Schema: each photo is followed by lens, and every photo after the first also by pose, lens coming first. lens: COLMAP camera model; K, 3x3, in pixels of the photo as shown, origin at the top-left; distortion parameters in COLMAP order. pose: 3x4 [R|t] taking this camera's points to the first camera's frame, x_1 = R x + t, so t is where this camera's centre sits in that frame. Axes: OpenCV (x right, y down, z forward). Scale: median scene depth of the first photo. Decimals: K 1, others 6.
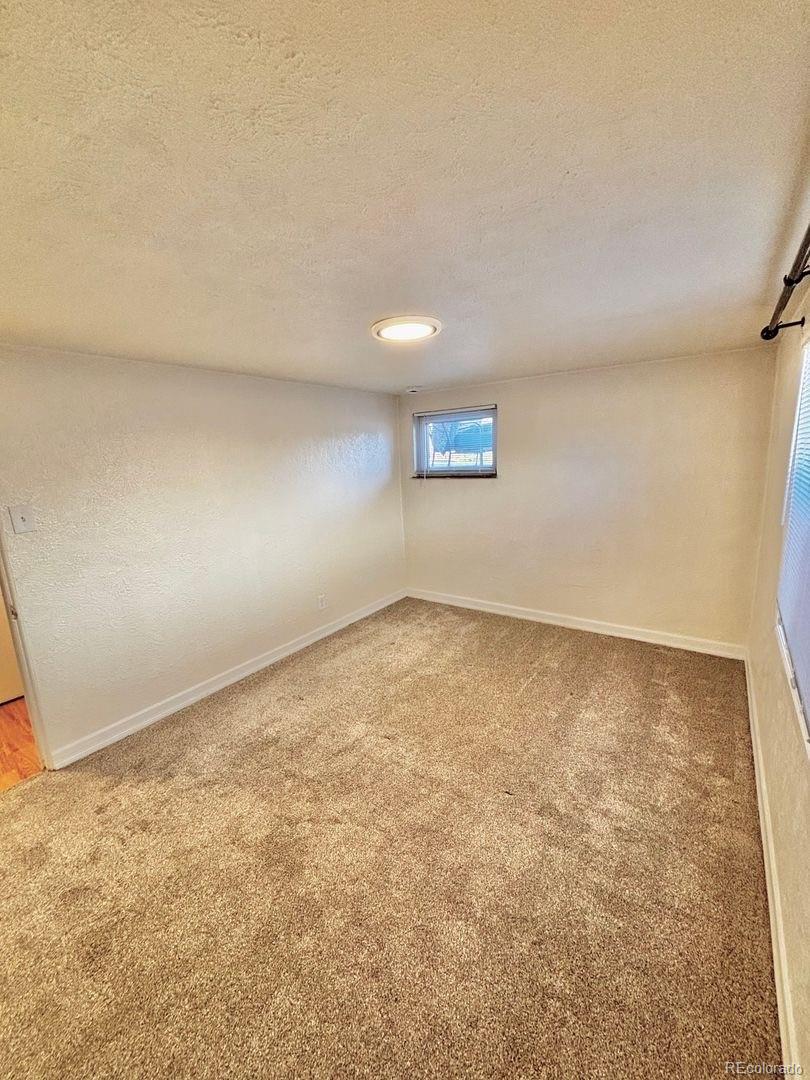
lens RADIAL K [[434.3, 0, 405.0], [0, 434.3, 540.0], [0, 0, 1]] dist [0.014474, -0.000491]
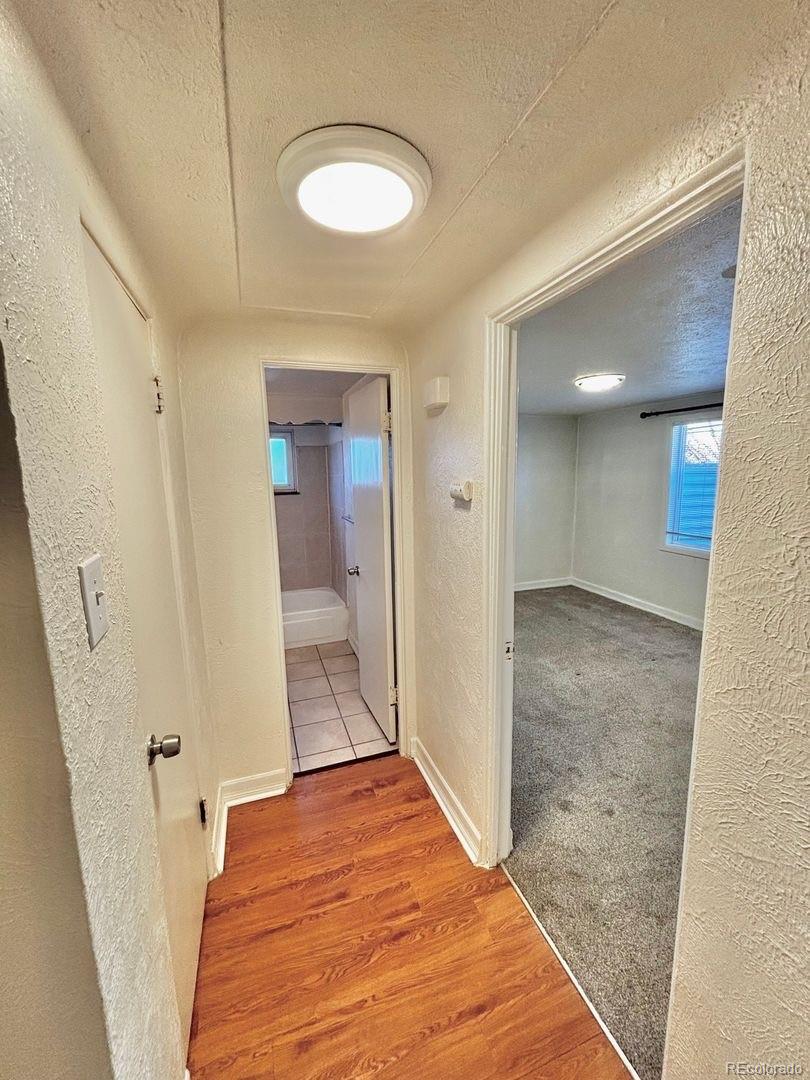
lens RADIAL K [[439.1, 0, 405.0], [0, 439.1, 540.0], [0, 0, 1]] dist [-0.001901, -0.000238]
pose [[0.577628, -0.101437, 0.809973, -0.957271], [0.155670, 0.987728, 0.012683, -0.034434], [-0.801320, 0.118763, 0.586330, 0.407293]]
